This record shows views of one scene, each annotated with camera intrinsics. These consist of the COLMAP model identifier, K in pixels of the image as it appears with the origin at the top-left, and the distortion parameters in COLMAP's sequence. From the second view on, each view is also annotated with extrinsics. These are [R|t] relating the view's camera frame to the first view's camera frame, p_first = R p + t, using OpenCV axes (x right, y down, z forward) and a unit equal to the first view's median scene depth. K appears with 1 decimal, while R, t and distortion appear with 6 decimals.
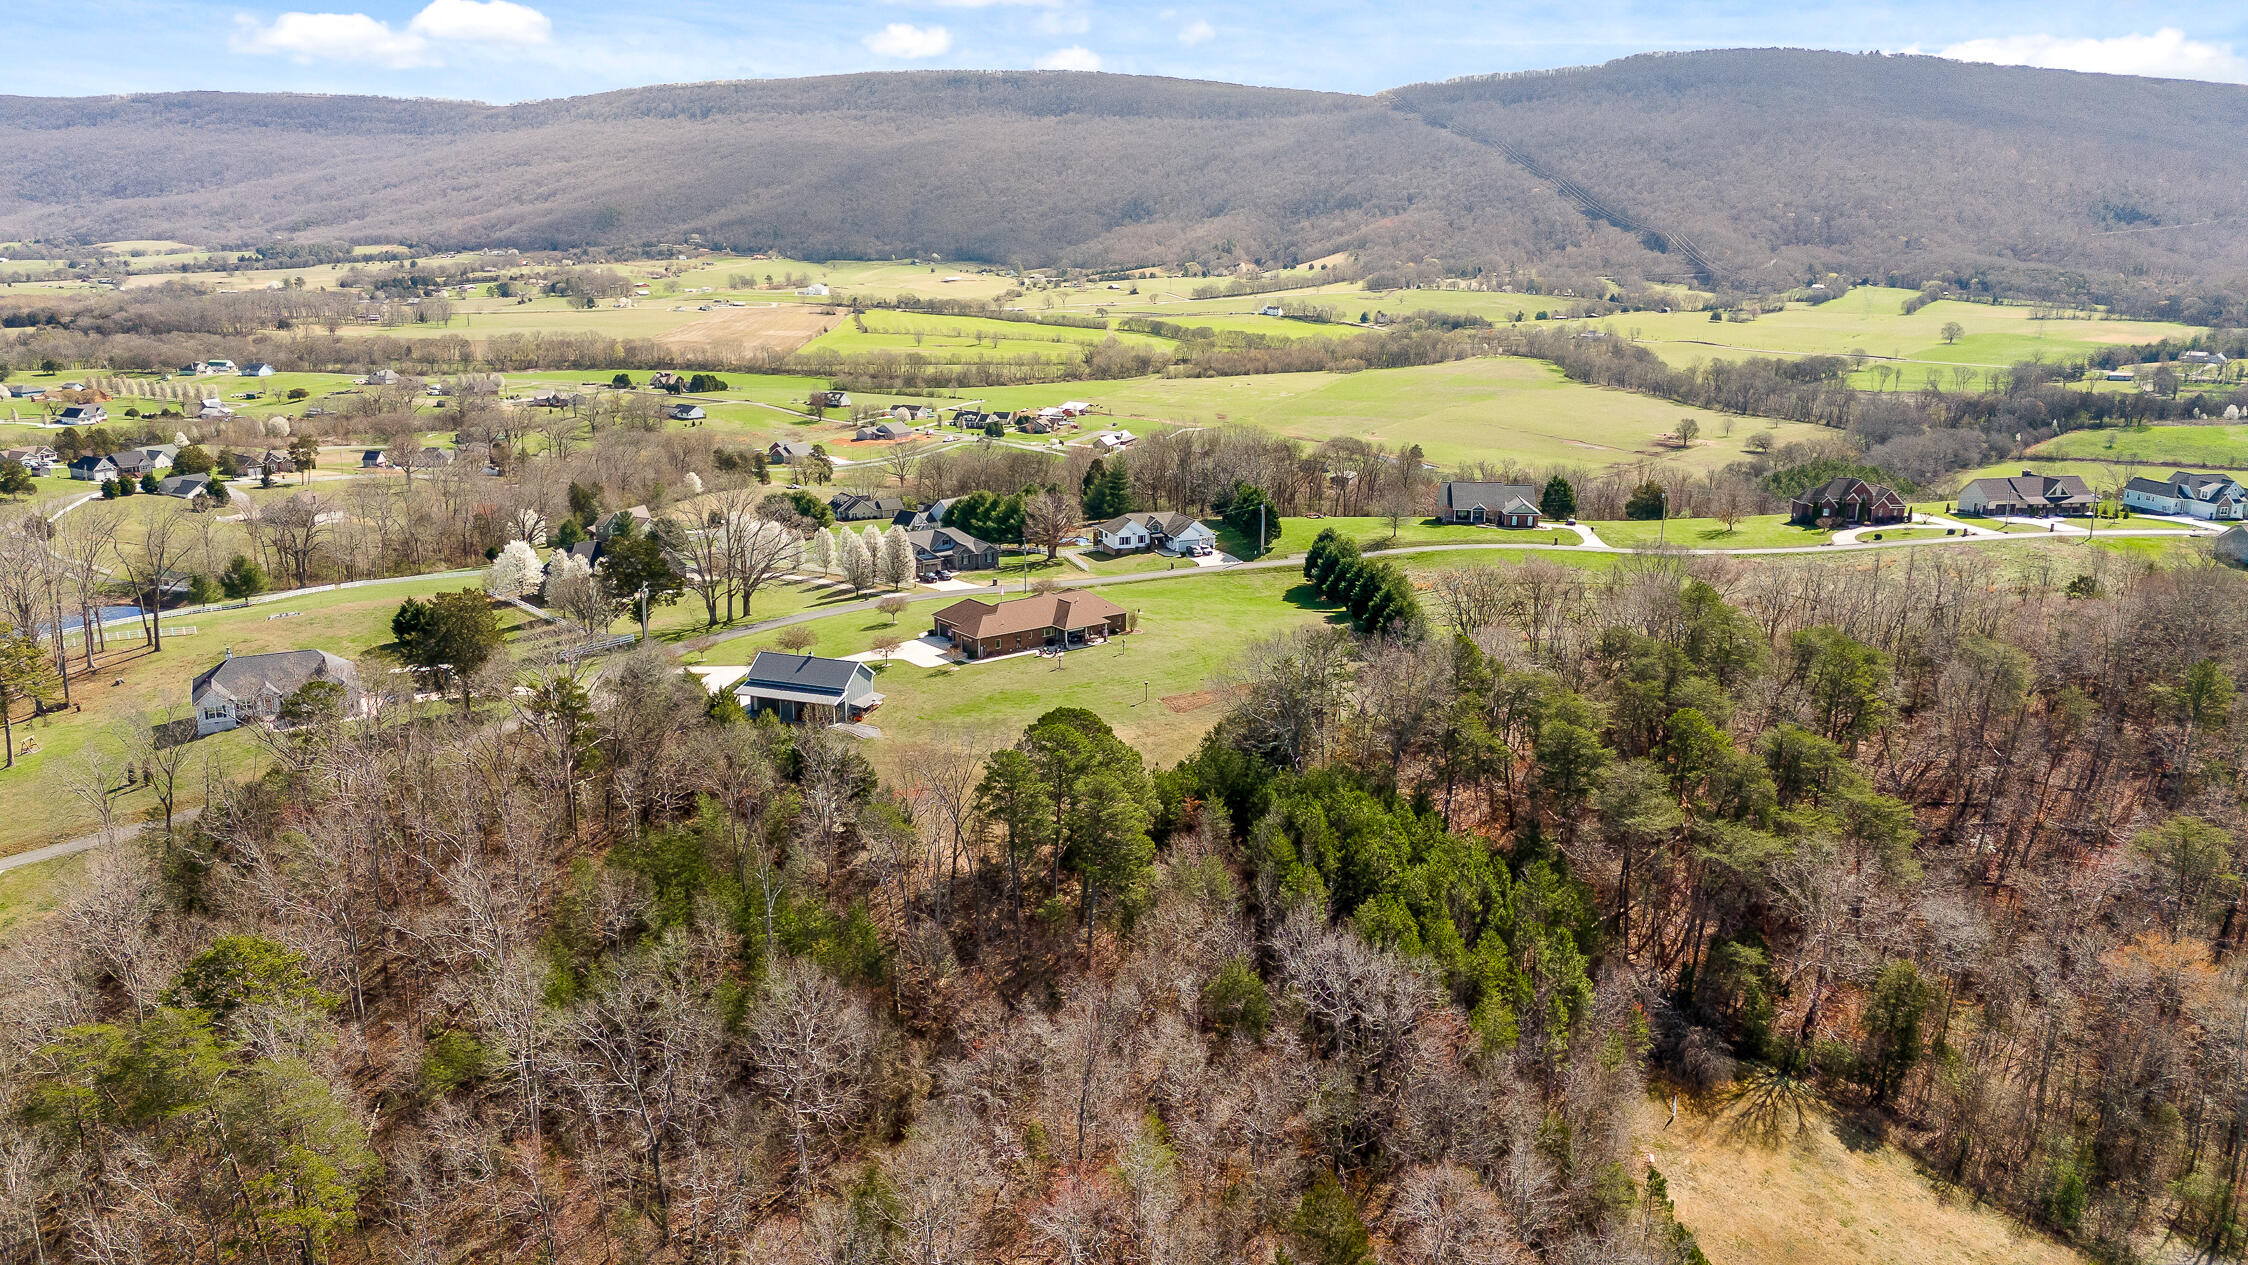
lens RADIAL K [[1648.6, 0, 1133.6], [0, 1648.6, 643.3], [0, 0, 1]] dist [0.072027, -0.061506]
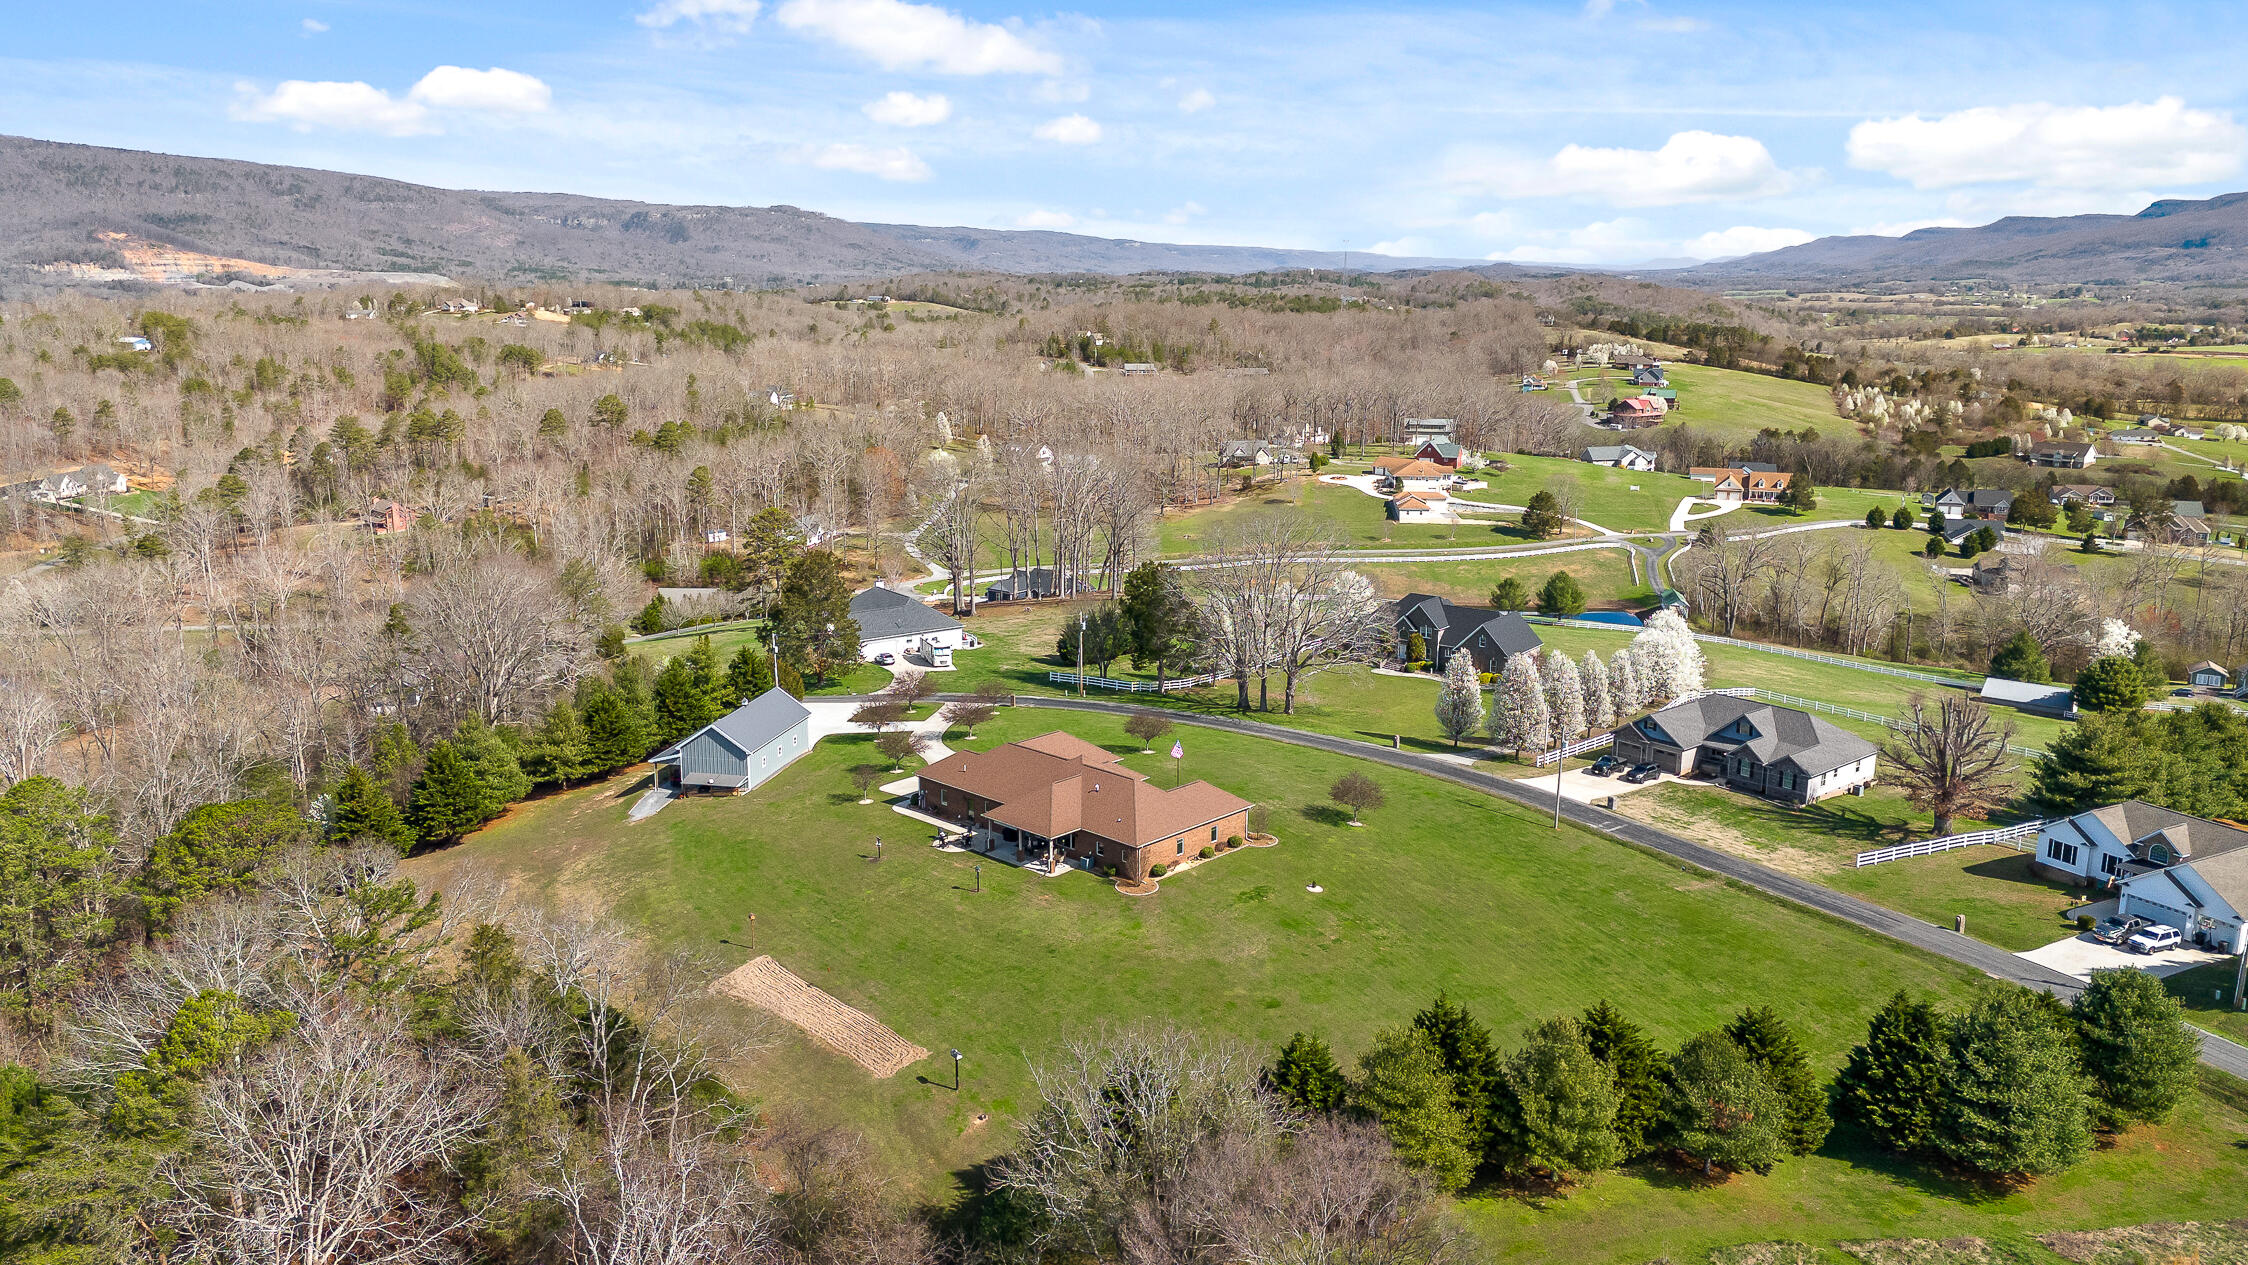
lens RADIAL K [[1648.6, 0, 1123.0], [0, 1648.6, 630.9], [0, 0, 1]] dist [0.072027, -0.061506]
pose [[0.144453, 0.209517, -0.967076, 0.066538], [-0.250928, 0.953136, 0.169016, -0.023417], [0.957167, 0.218252, 0.190257, 0.122079]]
